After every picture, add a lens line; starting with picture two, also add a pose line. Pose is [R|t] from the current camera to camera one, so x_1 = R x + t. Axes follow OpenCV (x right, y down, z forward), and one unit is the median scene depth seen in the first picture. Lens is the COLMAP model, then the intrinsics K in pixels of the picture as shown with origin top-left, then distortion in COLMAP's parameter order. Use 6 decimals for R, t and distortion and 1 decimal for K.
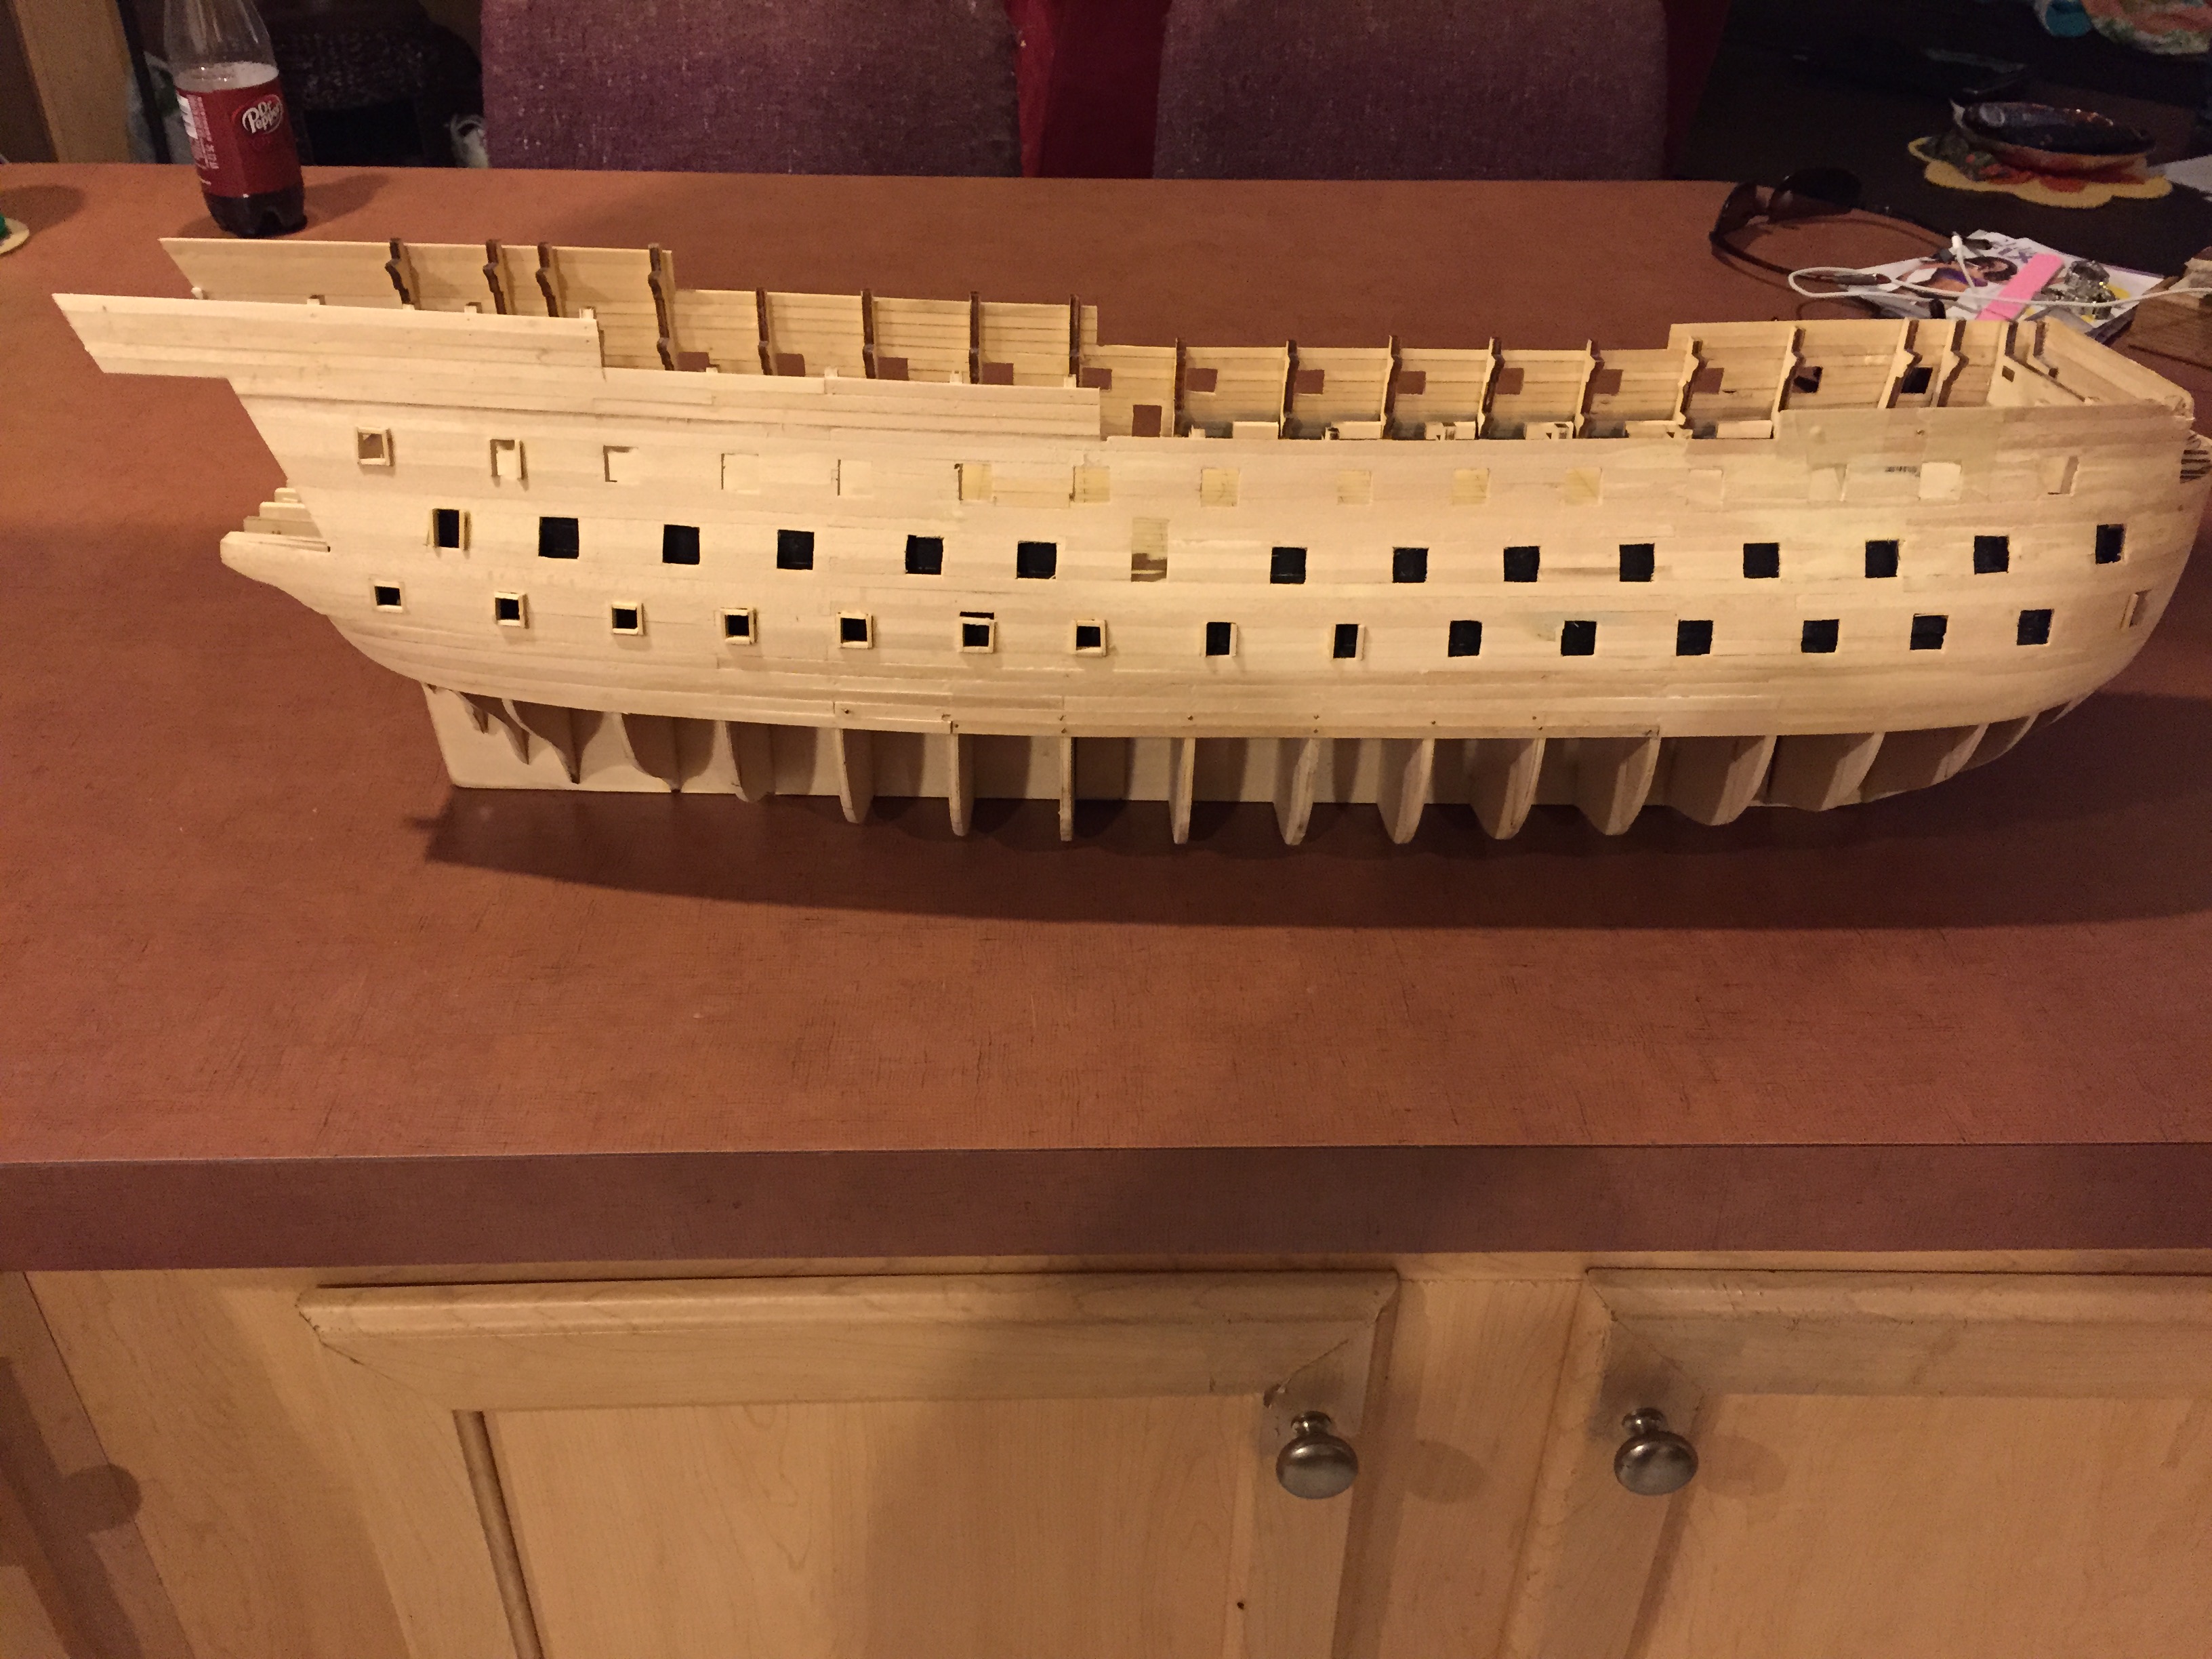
lens RADIAL K [[1927.0, 0, 1118.4], [0, 1927.0, 824.1], [0, 0, 1]] dist [0.065750, -0.101666]
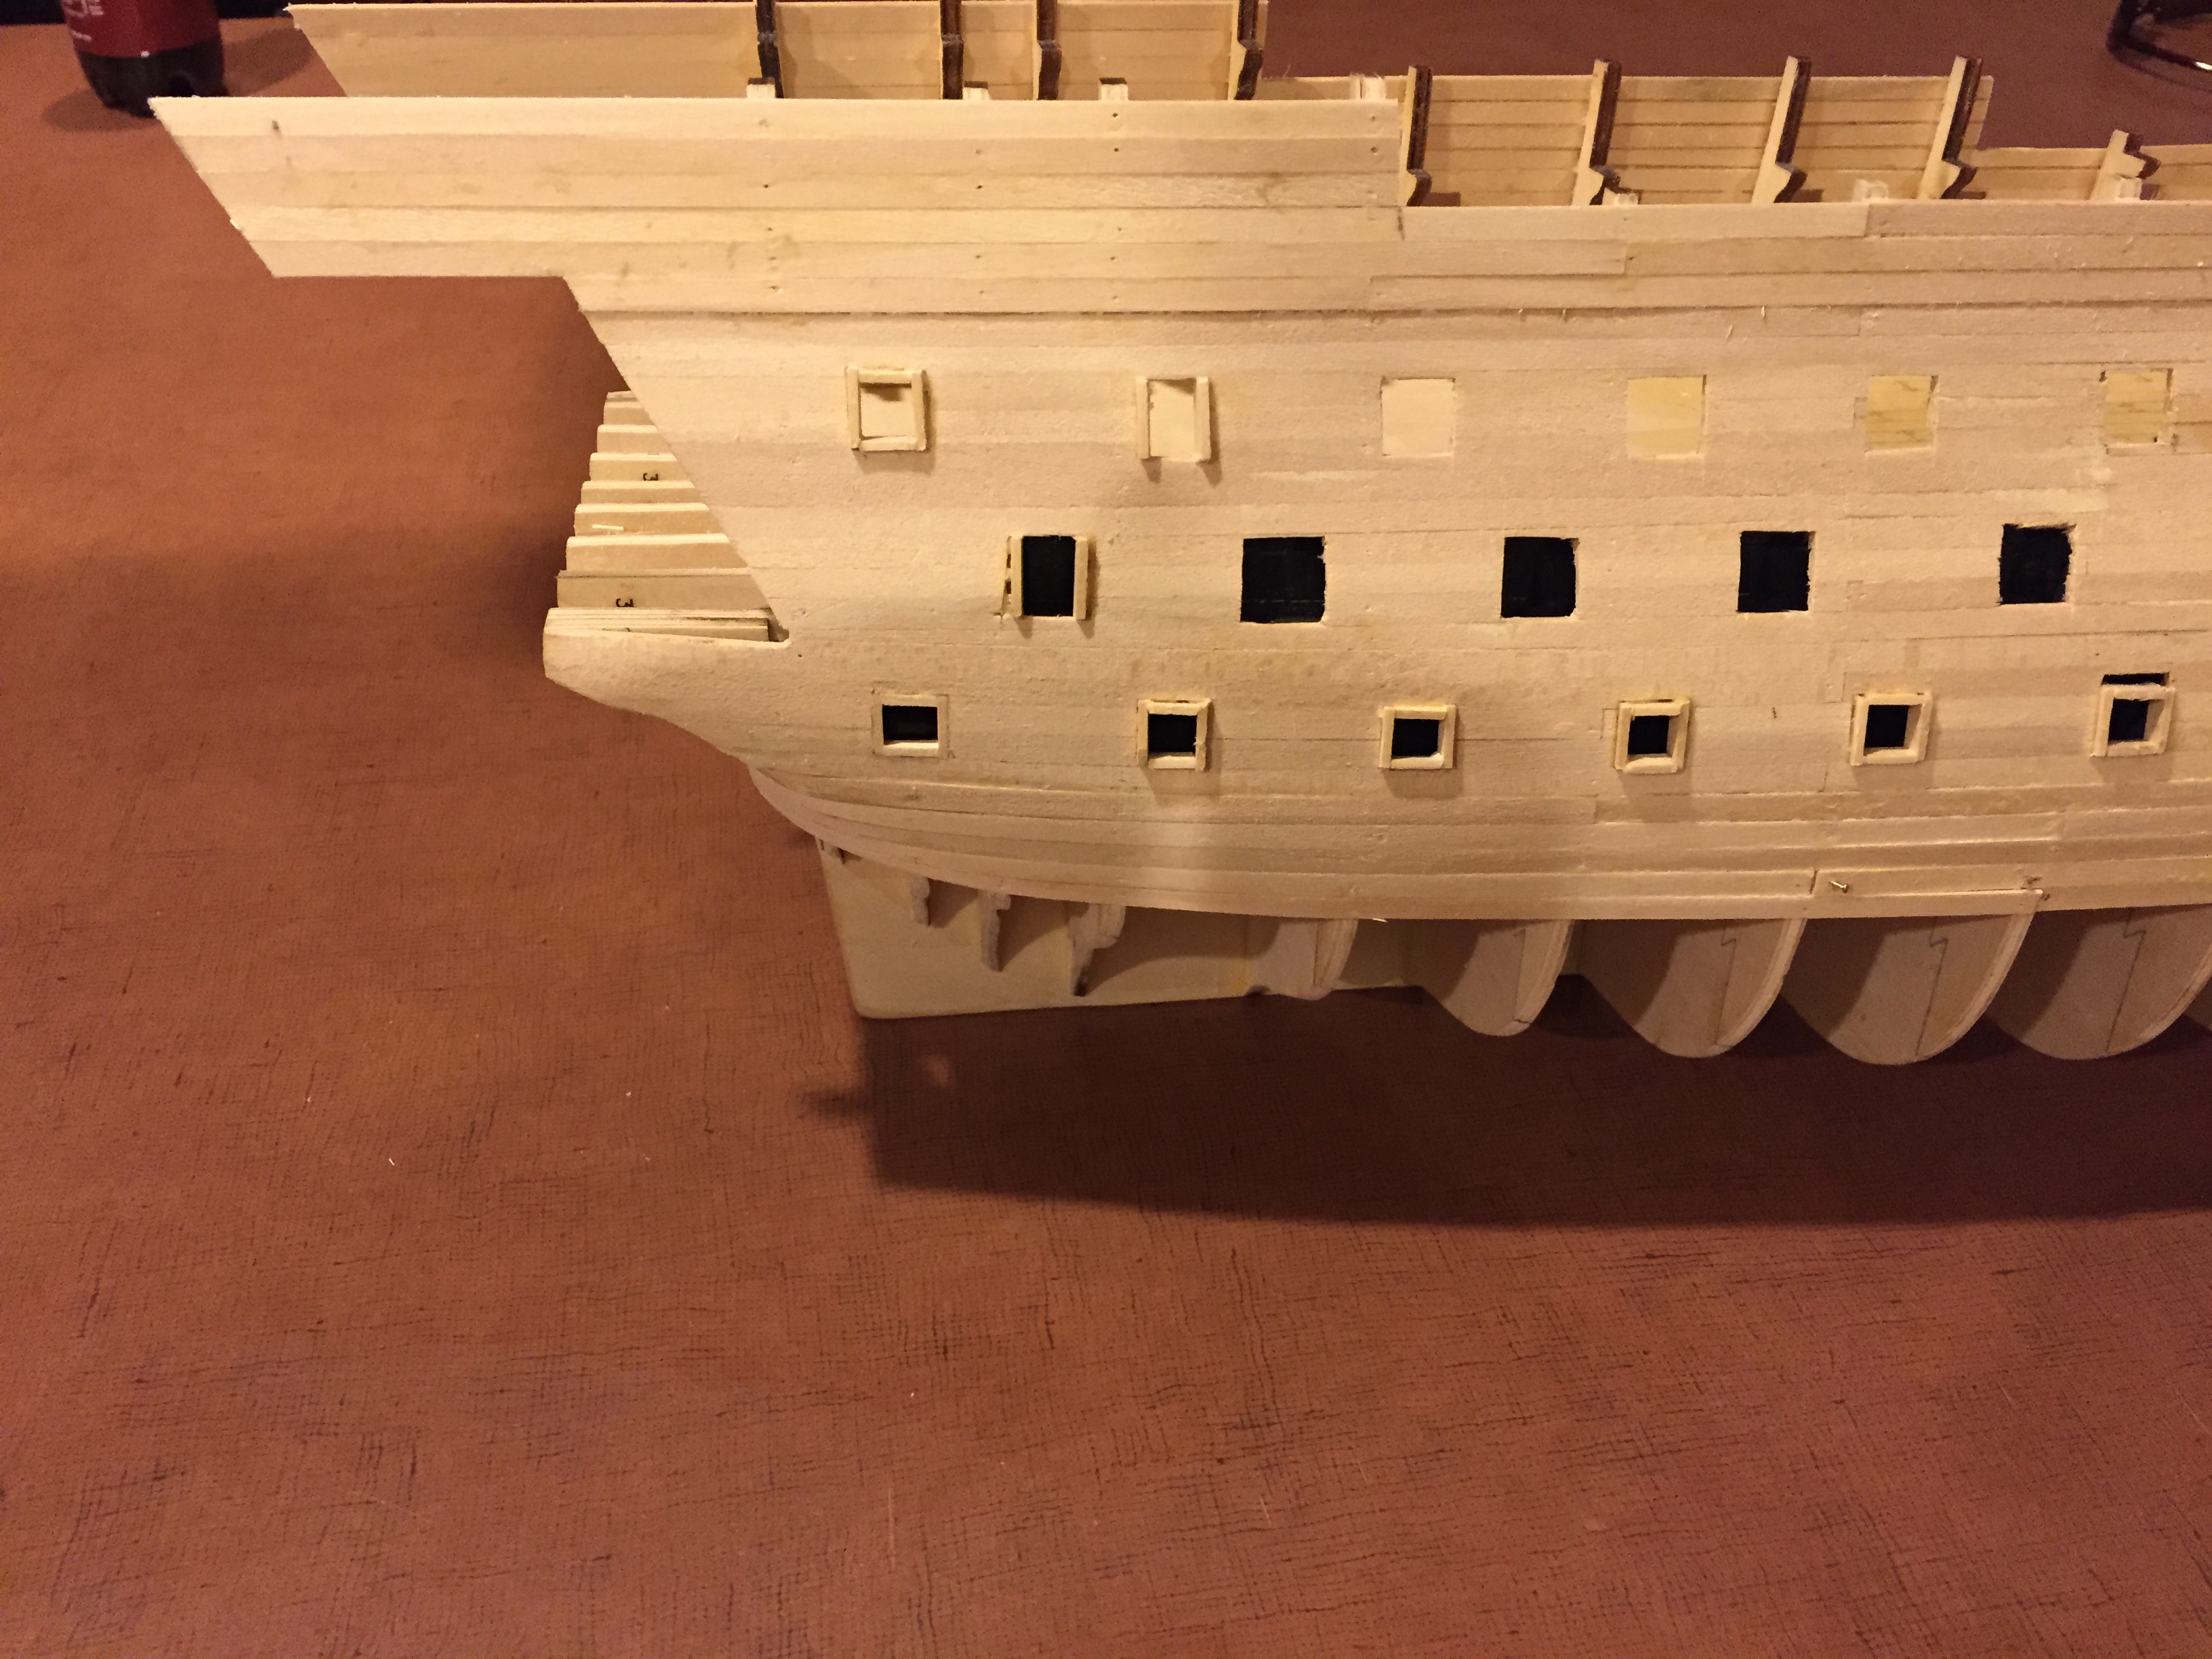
lens RADIAL K [[1927.0, 0, 1095.4], [0, 1927.0, 823.9], [0, 0, 1]] dist [0.065750, -0.101666]
pose [[0.993156, -0.076182, 0.088526, -0.380992], [0.072354, 0.996332, 0.045683, -0.113223], [-0.091681, -0.038965, 0.995026, 0.531289]]
